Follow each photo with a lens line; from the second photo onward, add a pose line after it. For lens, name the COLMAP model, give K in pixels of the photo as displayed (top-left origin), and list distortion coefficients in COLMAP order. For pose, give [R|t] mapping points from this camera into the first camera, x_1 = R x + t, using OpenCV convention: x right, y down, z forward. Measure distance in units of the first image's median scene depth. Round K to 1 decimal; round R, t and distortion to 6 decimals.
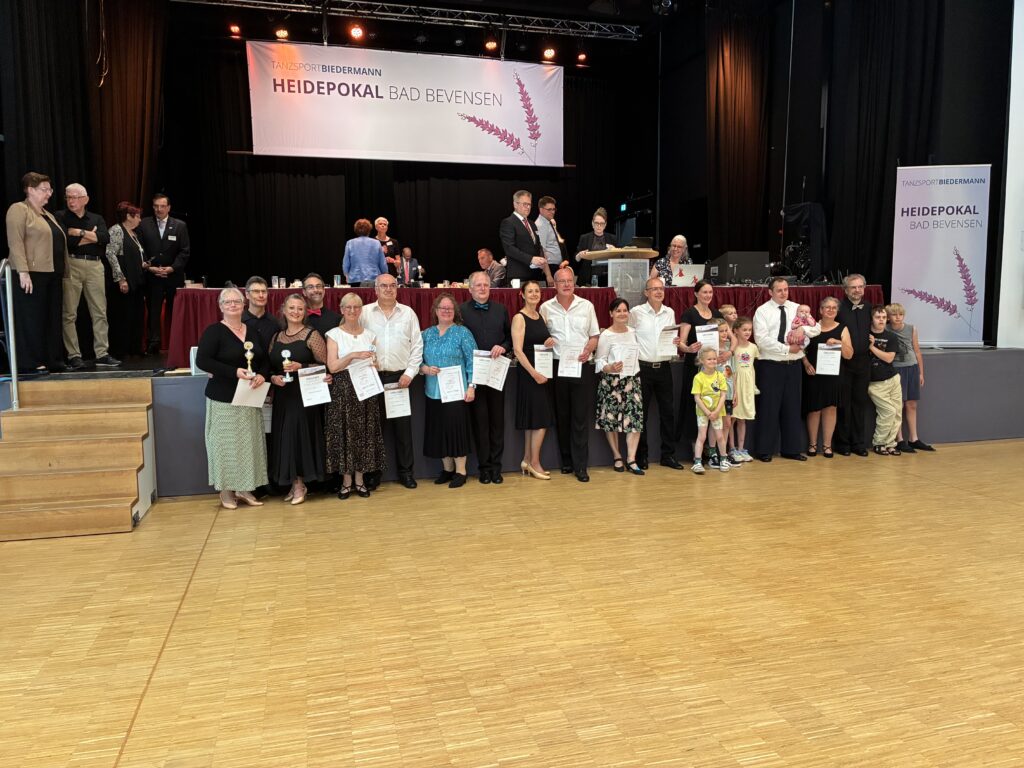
lens RADIAL K [[761.7, 0, 512.0], [0, 761.7, 384.0], [0, 0, 1]] dist [0.003760, -0.003916]
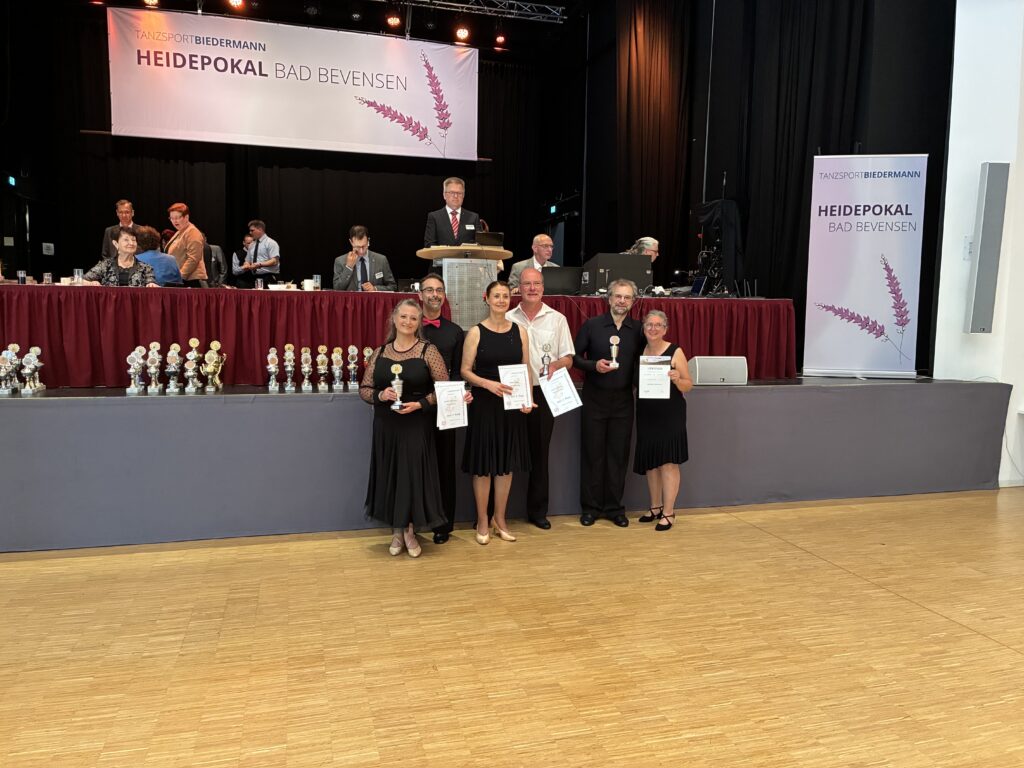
lens RADIAL K [[761.7, 0, 512.0], [0, 761.7, 384.0], [0, 0, 1]] dist [0.003760, -0.003916]
pose [[0.999599, 0.020429, 0.019615, 0.125327], [-0.020188, 0.999719, -0.012410, -0.016914], [-0.019863, 0.012009, 0.999731, 0.141456]]
